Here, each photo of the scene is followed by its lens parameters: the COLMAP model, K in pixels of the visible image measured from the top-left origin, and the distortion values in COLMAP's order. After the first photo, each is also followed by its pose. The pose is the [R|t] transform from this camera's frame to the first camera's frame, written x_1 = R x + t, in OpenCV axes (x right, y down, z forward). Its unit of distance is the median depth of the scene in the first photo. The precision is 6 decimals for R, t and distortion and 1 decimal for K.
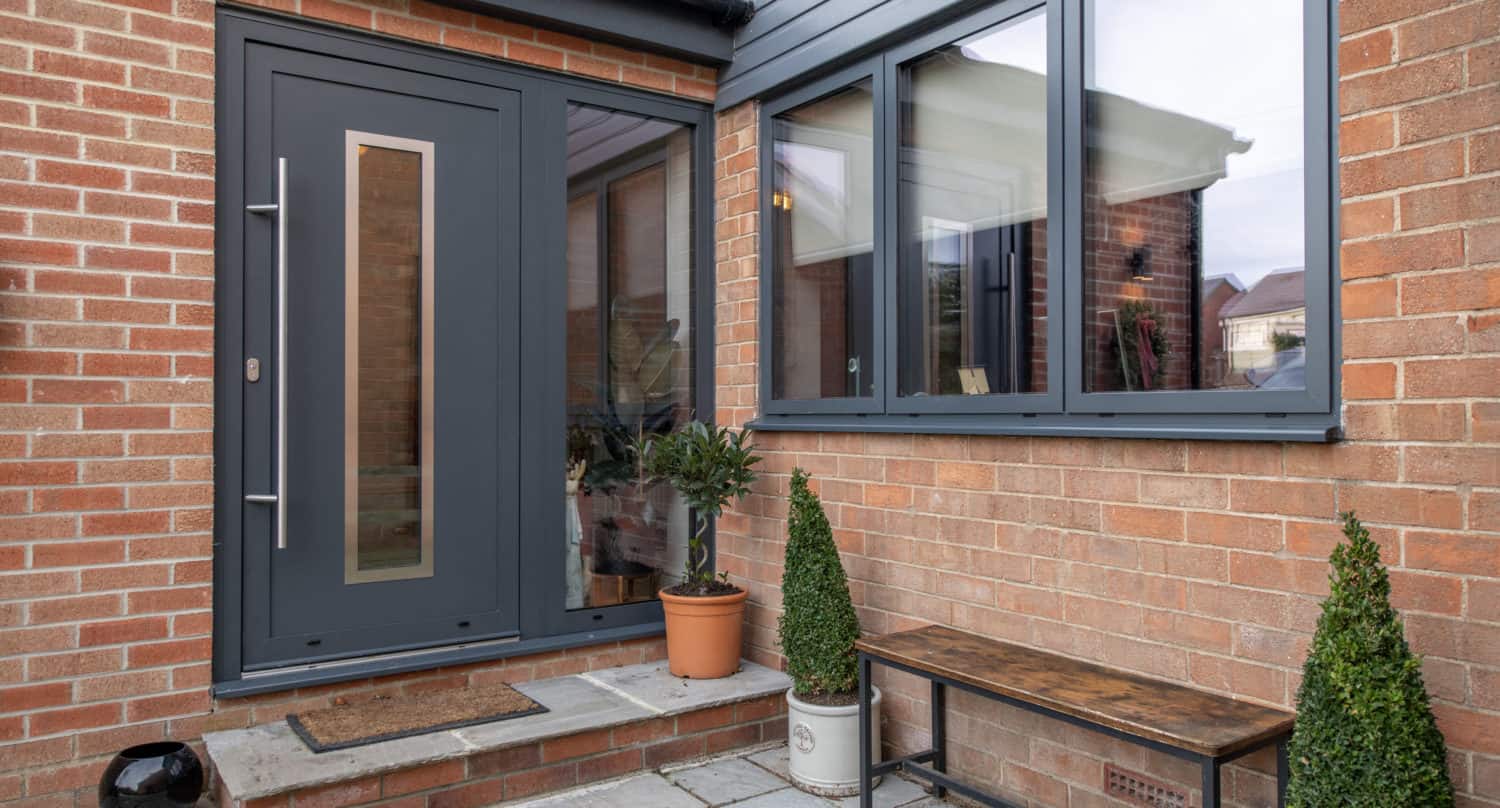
lens RADIAL K [[1005.2, 0, 749.1], [0, 1005.2, 400.4], [0, 0, 1]] dist [-0.002208, -0.000273]
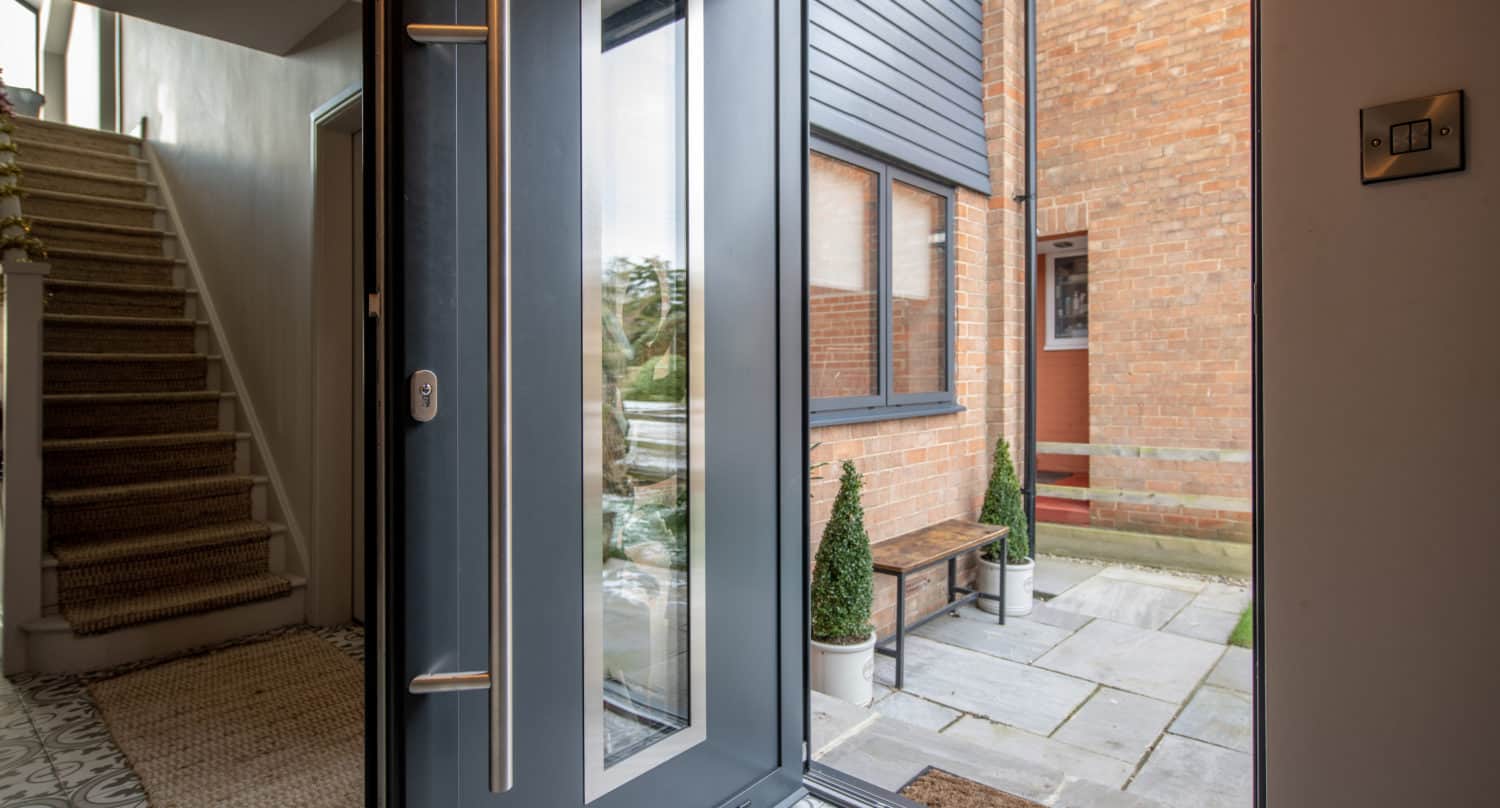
lens RADIAL K [[758.7, 0, 747.8], [0, 758.7, 391.0], [0, 0, 1]] dist [0.001232, 0.000061]
pose [[-0.240842, -0.015989, 0.970433, -0.870891], [0.006067, 0.999820, 0.017979, -0.037191], [-0.970545, 0.010218, -0.240702, 1.424710]]
